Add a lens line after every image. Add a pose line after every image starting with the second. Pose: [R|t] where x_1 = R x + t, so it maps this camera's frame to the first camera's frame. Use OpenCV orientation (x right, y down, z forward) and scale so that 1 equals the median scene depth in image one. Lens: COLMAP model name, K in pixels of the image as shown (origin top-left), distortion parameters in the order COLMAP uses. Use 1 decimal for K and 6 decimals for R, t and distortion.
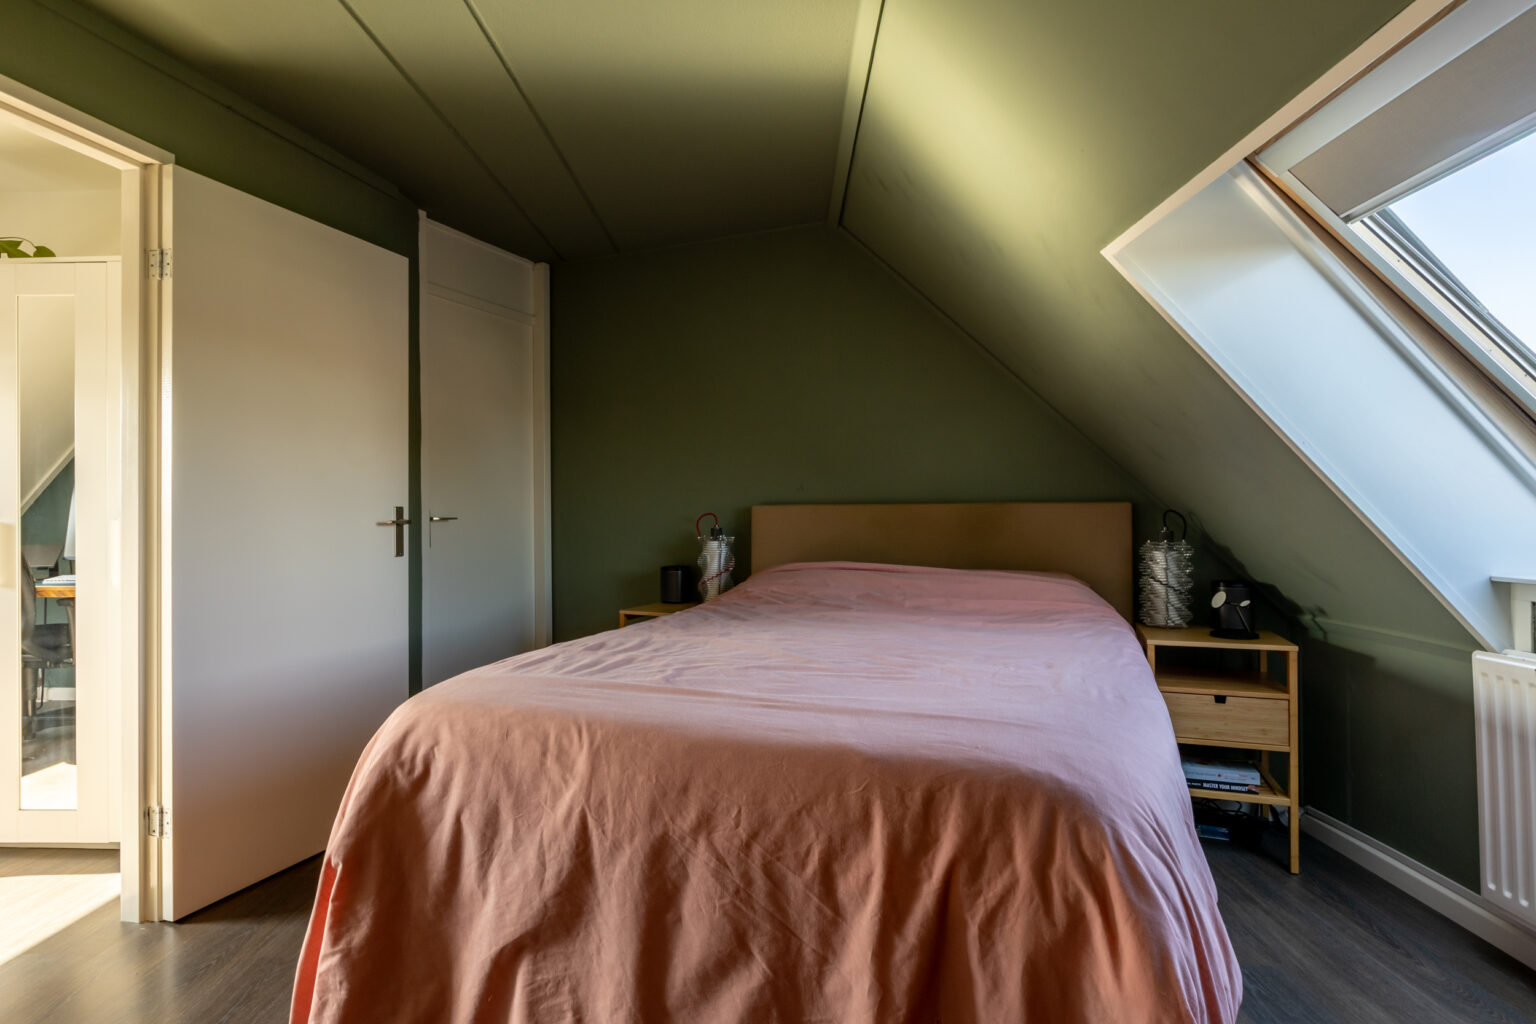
lens RADIAL K [[796.9, 0, 751.5], [0, 796.9, 489.2], [0, 0, 1]] dist [0.001662, -0.001309]
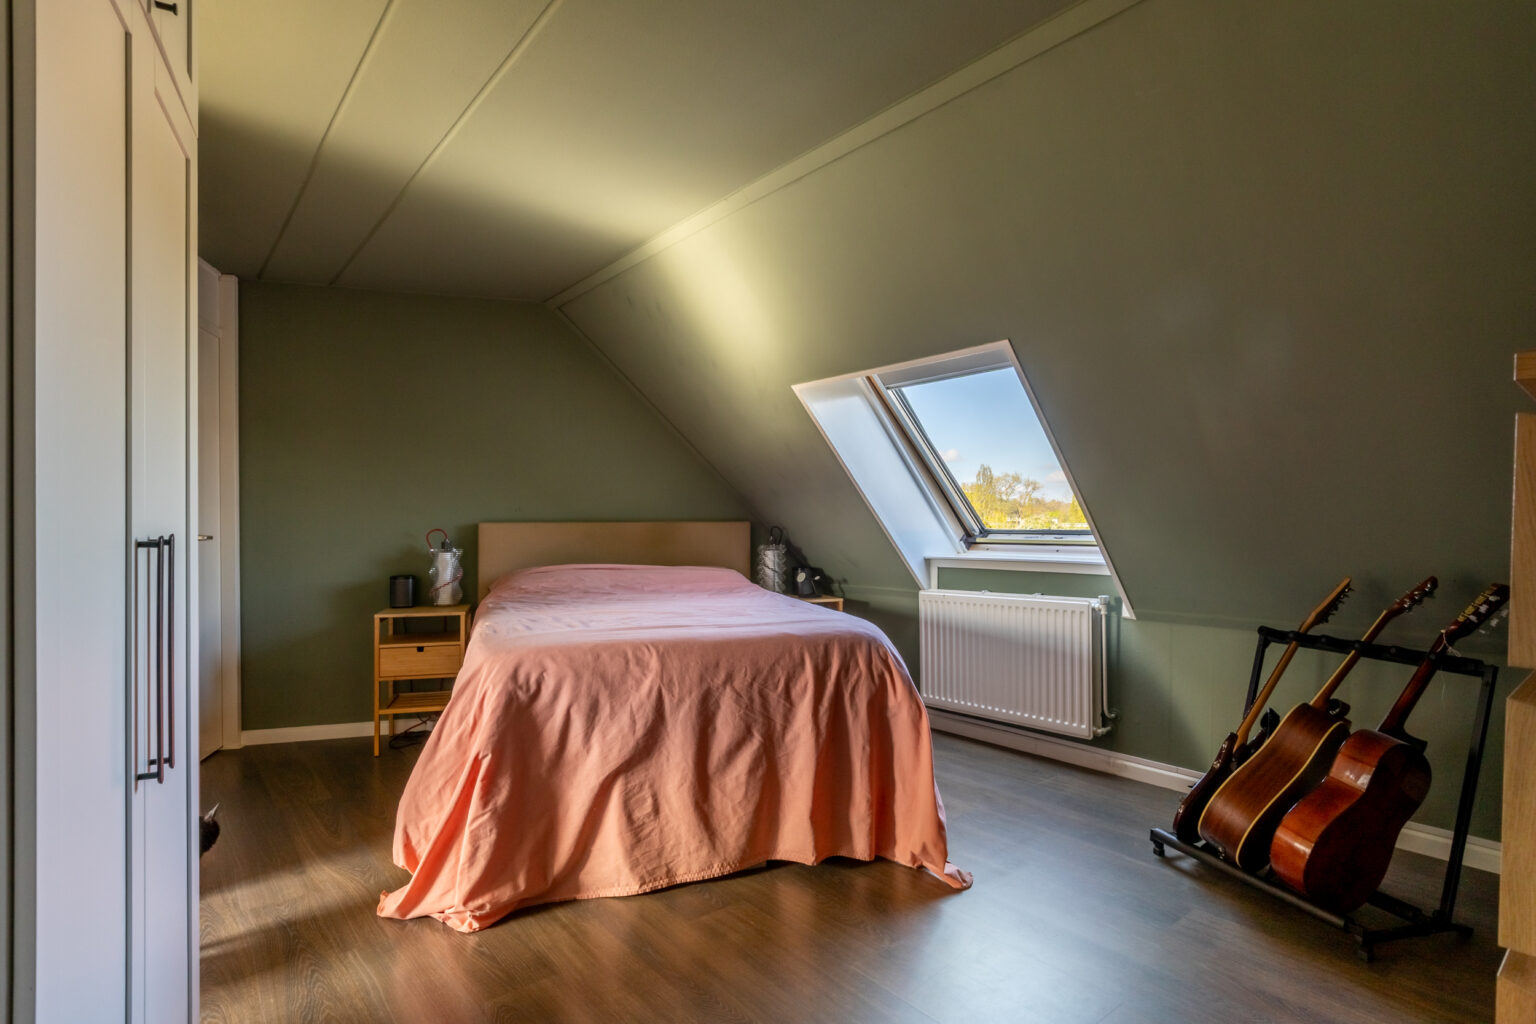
lens RADIAL K [[806.6, 0, 769.3], [0, 806.6, 516.3], [0, 0, 1]] dist [0.007200, 0.000184]
pose [[0.755404, 0.008429, 0.655205, -1.224168], [-0.016355, 0.999848, 0.005994, -0.010865], [-0.655055, -0.015244, 0.755427, -0.571331]]
